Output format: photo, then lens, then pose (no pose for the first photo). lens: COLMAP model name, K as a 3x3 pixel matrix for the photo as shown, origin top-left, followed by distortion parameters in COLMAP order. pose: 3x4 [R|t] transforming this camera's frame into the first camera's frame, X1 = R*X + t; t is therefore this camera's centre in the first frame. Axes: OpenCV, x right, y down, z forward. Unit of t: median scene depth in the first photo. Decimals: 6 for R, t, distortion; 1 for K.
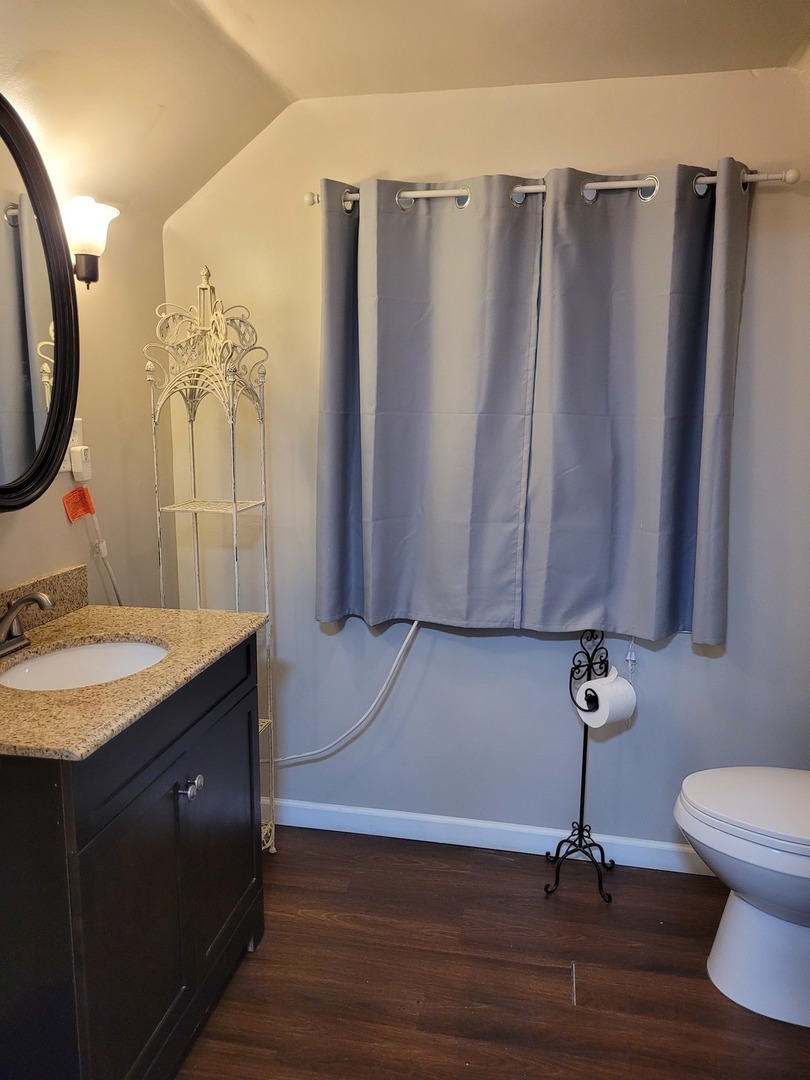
lens RADIAL K [[819.3, 0, 404.2], [0, 819.3, 542.3], [0, 0, 1]] dist [0.036130, -0.027383]
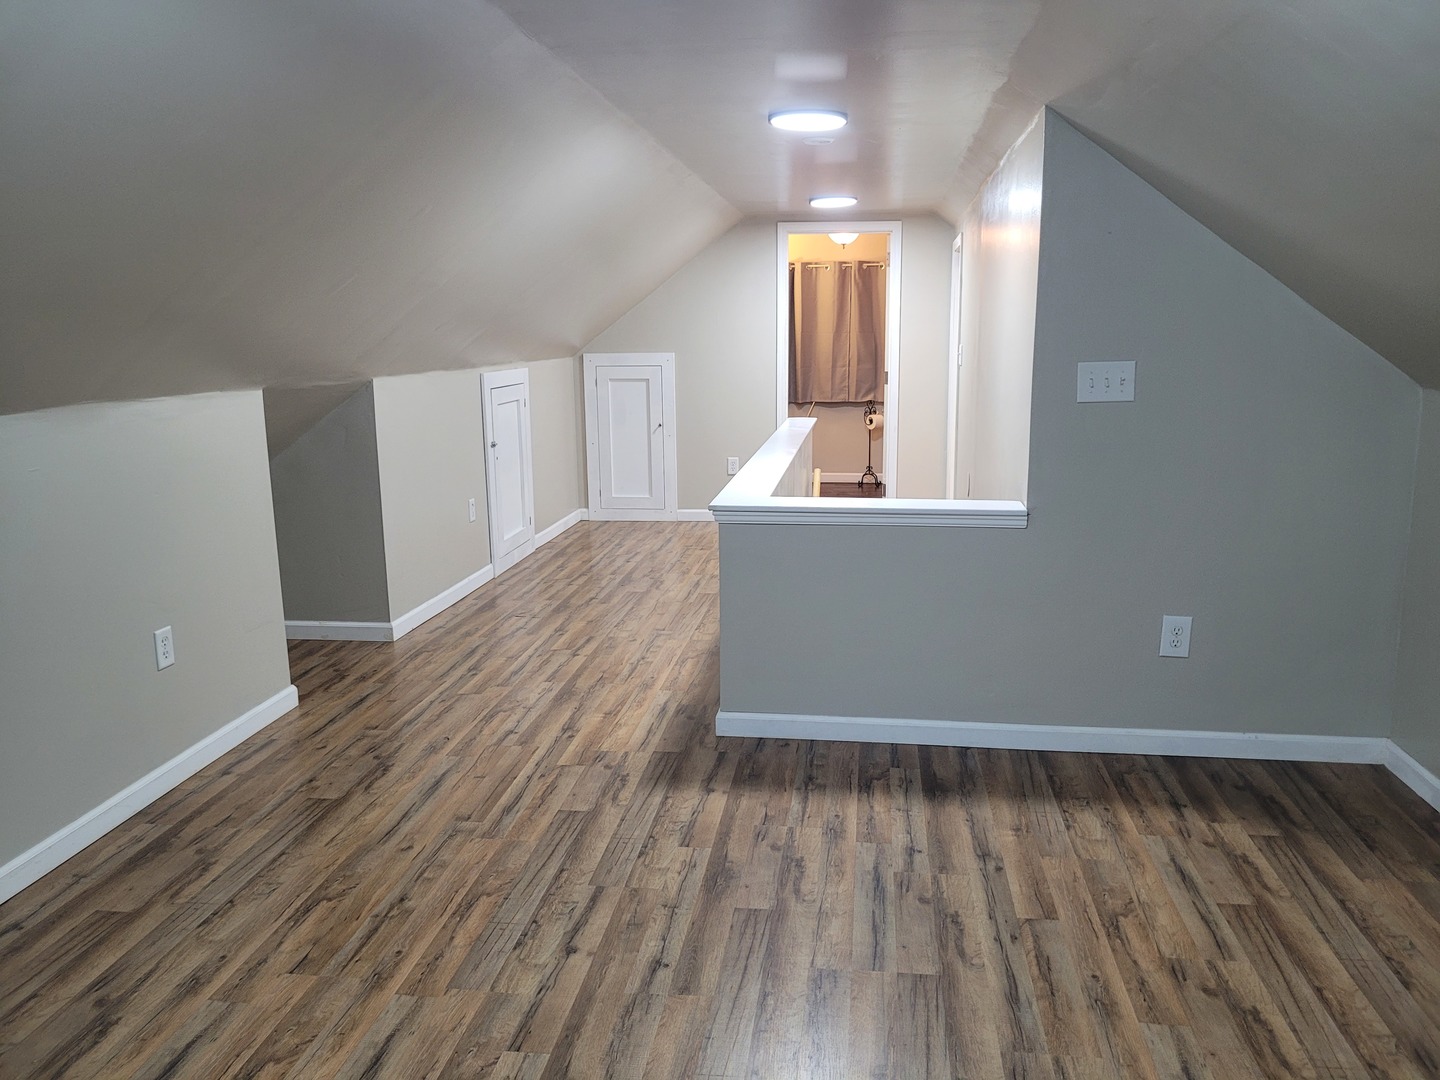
lens RADIAL K [[1092.4, 0, 720.8], [0, 1092.4, 537.7], [0, 0, 1]] dist [0.036130, -0.027383]
pose [[0.998464, -0.033087, 0.044438, -0.554703], [0.032336, 0.999323, 0.017523, 0.543398], [-0.044987, -0.016059, 0.998858, -3.204841]]
